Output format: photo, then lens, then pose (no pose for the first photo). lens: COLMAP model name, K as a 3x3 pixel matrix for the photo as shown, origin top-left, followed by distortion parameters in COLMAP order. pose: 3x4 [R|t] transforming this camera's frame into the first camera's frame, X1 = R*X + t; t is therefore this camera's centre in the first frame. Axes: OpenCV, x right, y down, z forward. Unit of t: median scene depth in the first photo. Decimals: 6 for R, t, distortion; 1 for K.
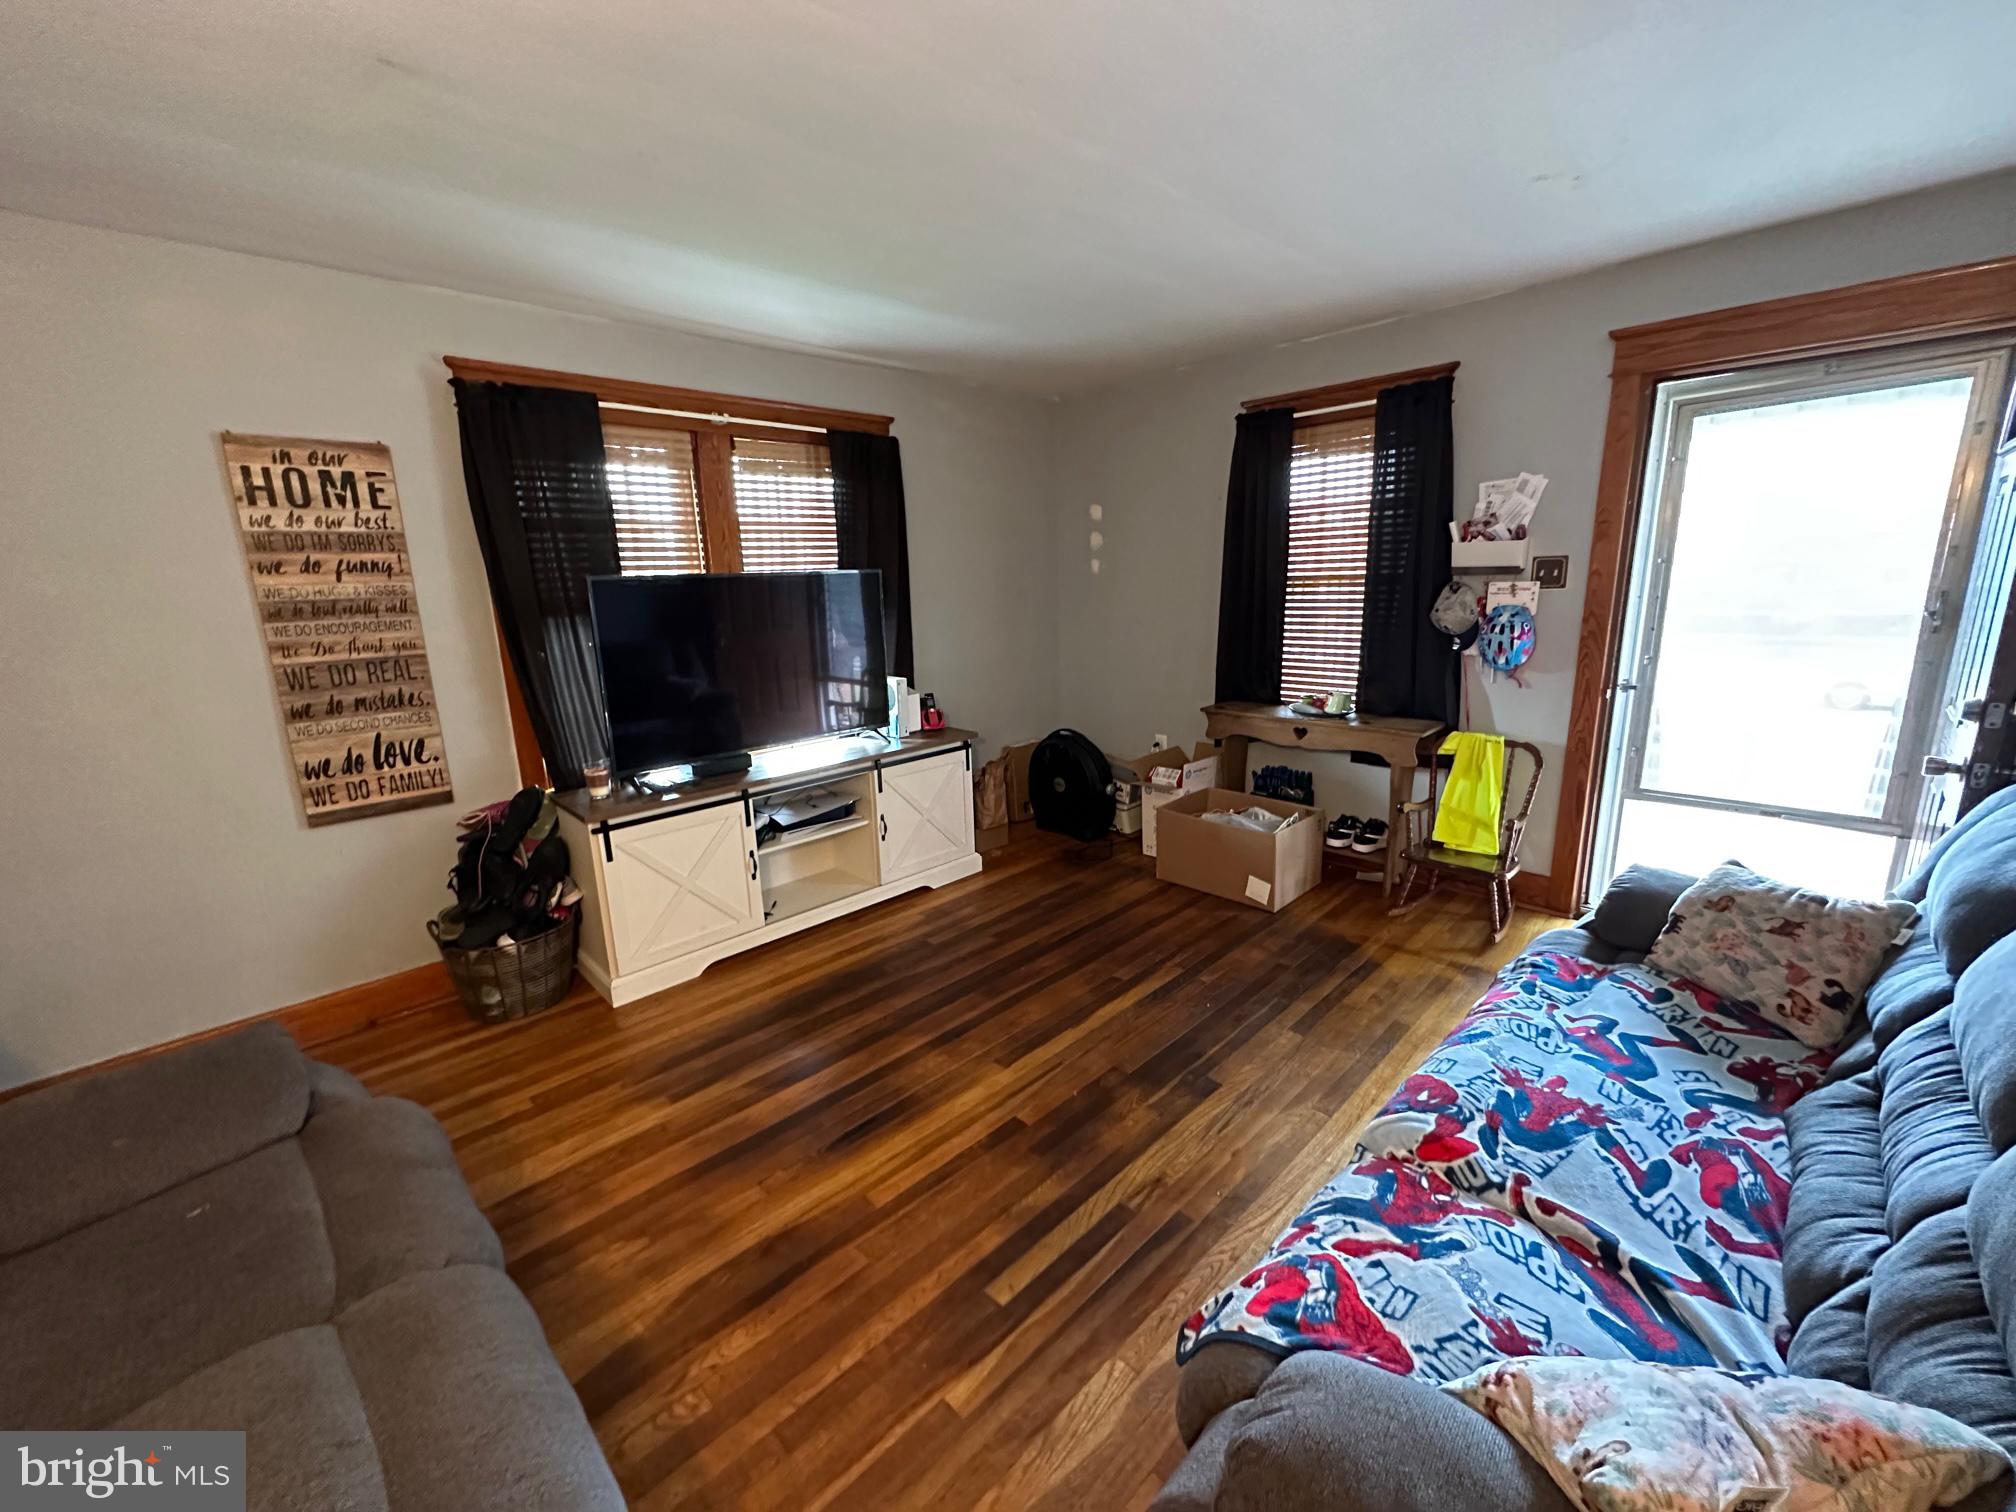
lens RADIAL K [[805.7, 0, 1006.7], [0, 805.7, 753.5], [0, 0, 1]] dist [-0.002620, 0.000467]
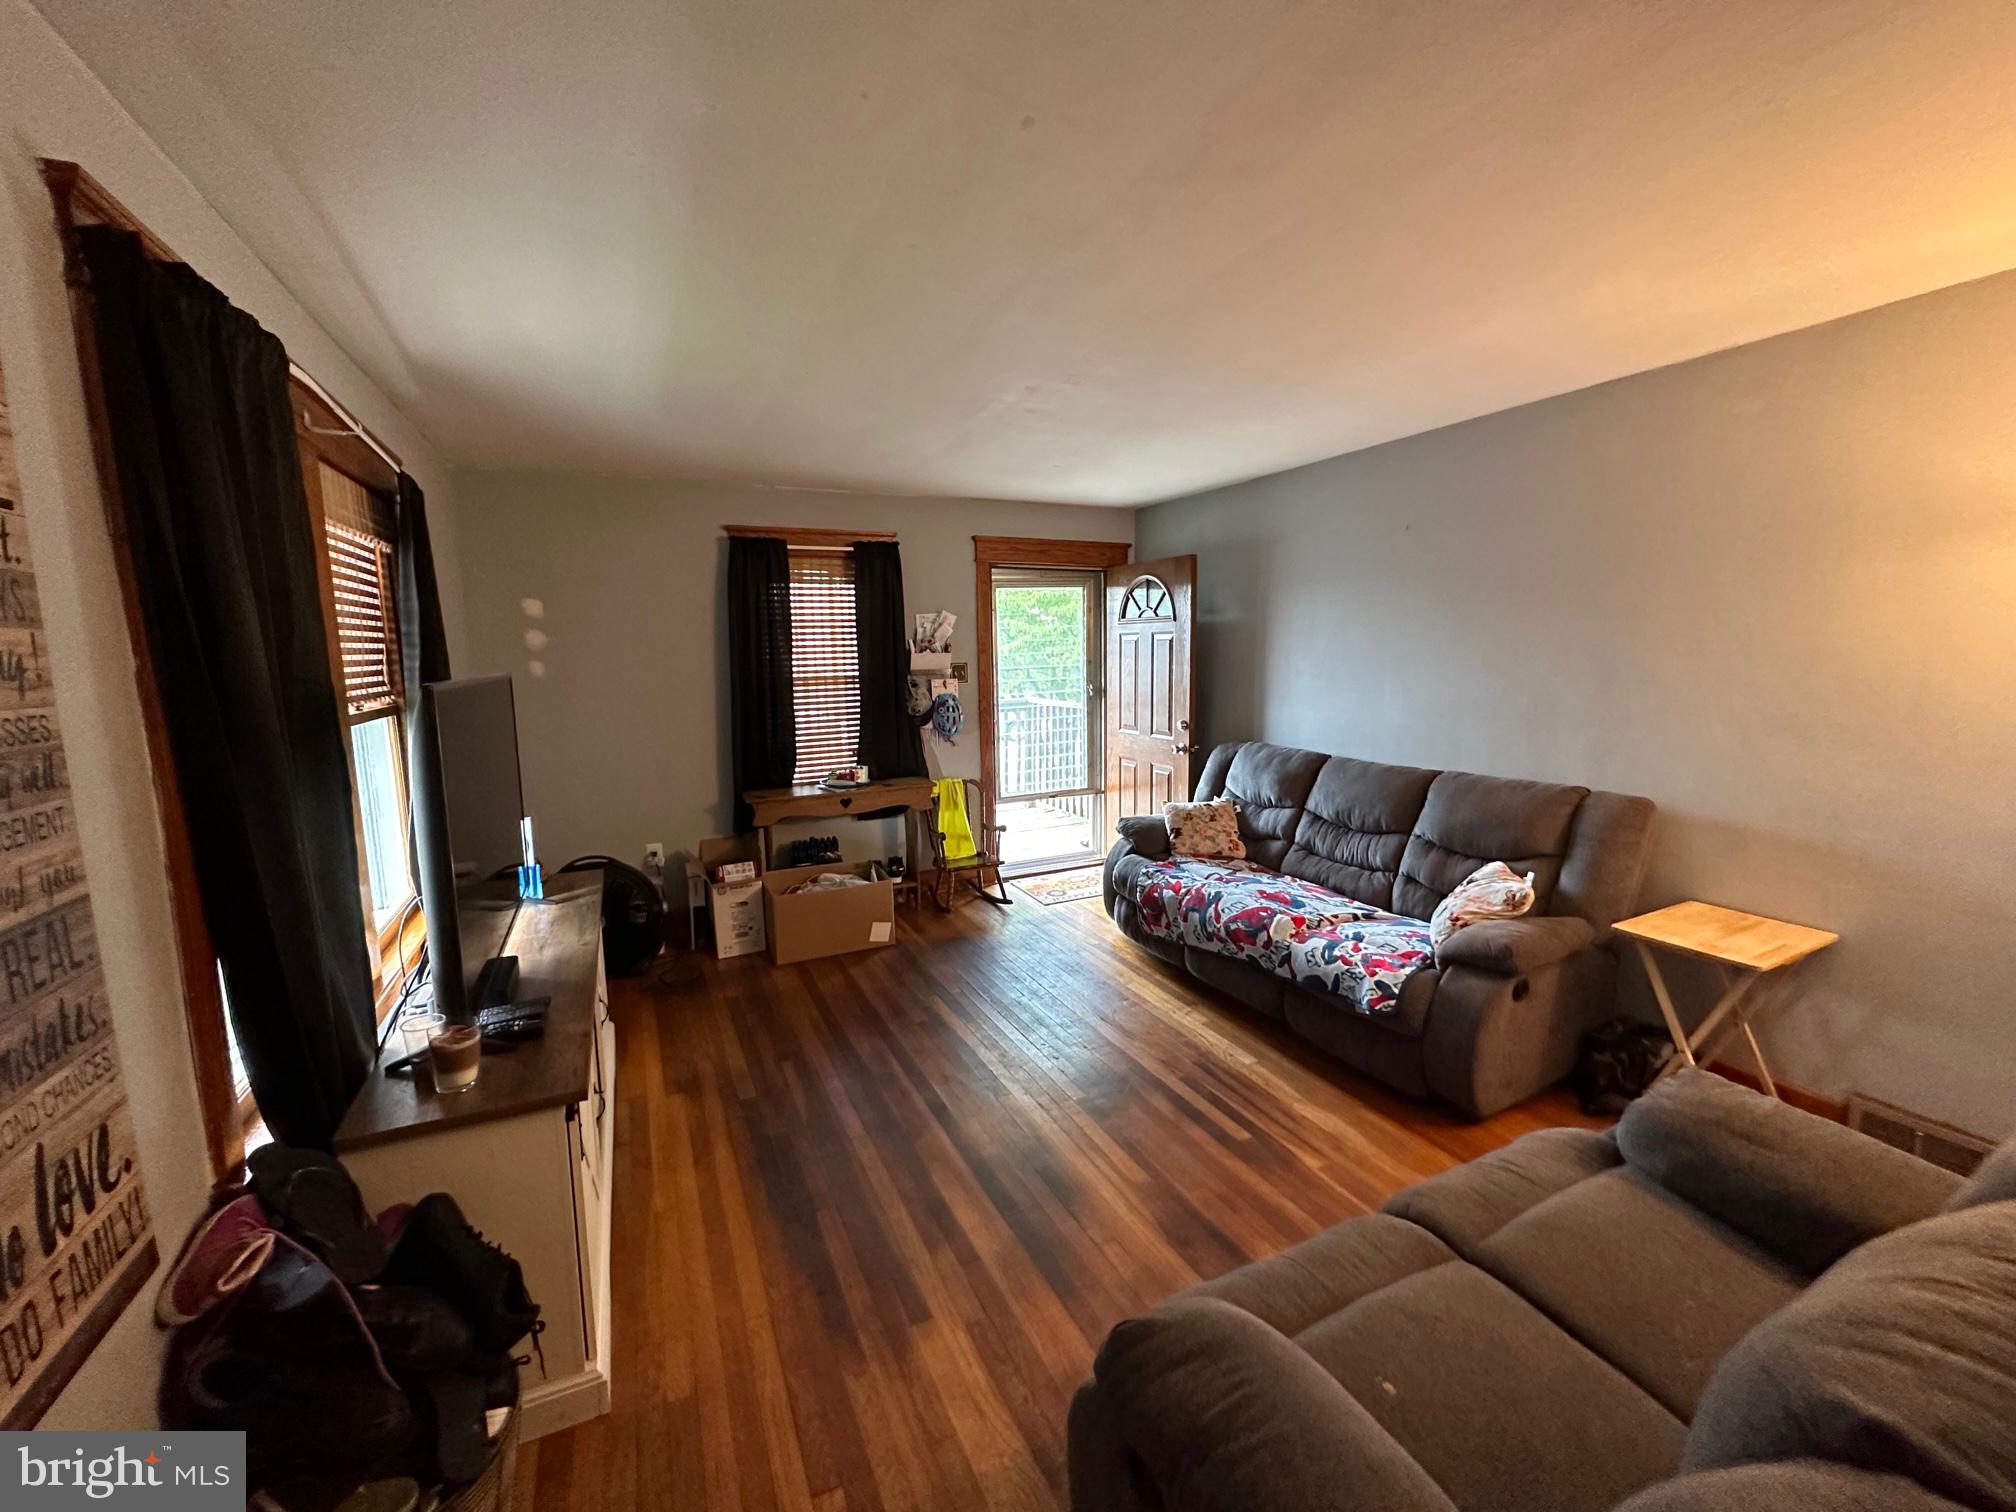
lens RADIAL K [[805.7, 0, 1006.7], [0, 805.7, 753.5], [0, 0, 1]] dist [-0.002620, 0.000467]
pose [[0.321163, -0.096938, 0.942050, -1.010243], [0.214191, 0.976406, 0.027451, -0.115078], [-0.922484, 0.192963, 0.334349, 0.507135]]
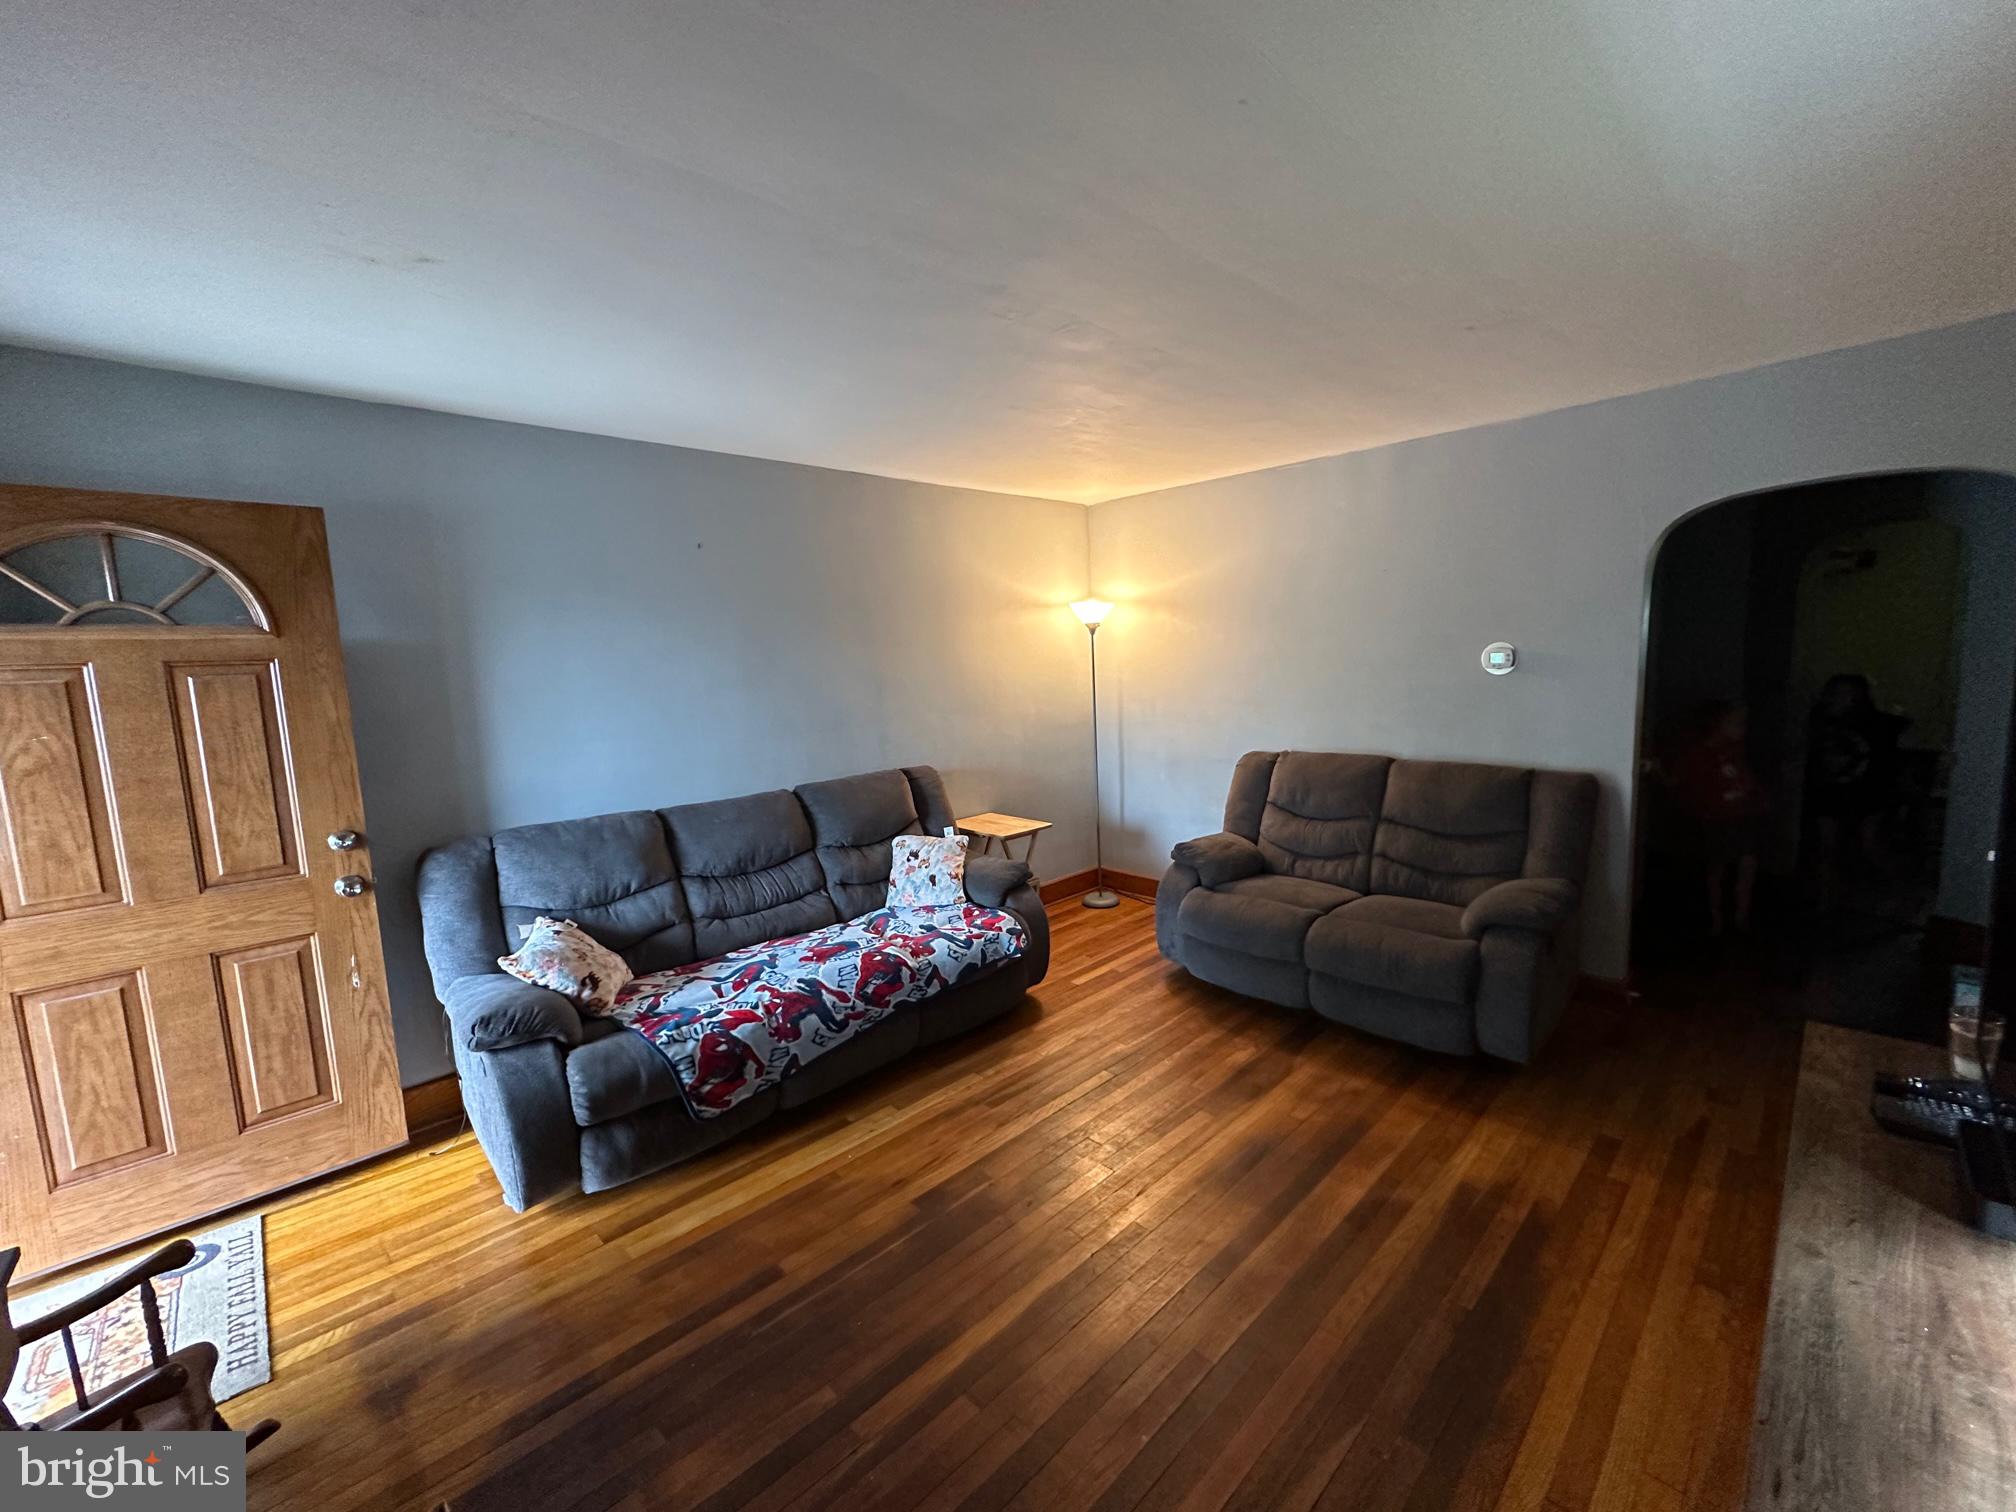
lens RADIAL K [[805.7, 0, 1006.7], [0, 805.7, 753.5], [0, 0, 1]] dist [-0.002620, 0.000467]
pose [[-0.997345, 0.070126, 0.019609, 0.083831], [0.072625, 0.938508, 0.337533, -0.403358], [0.005267, 0.338061, -0.941109, 1.615583]]
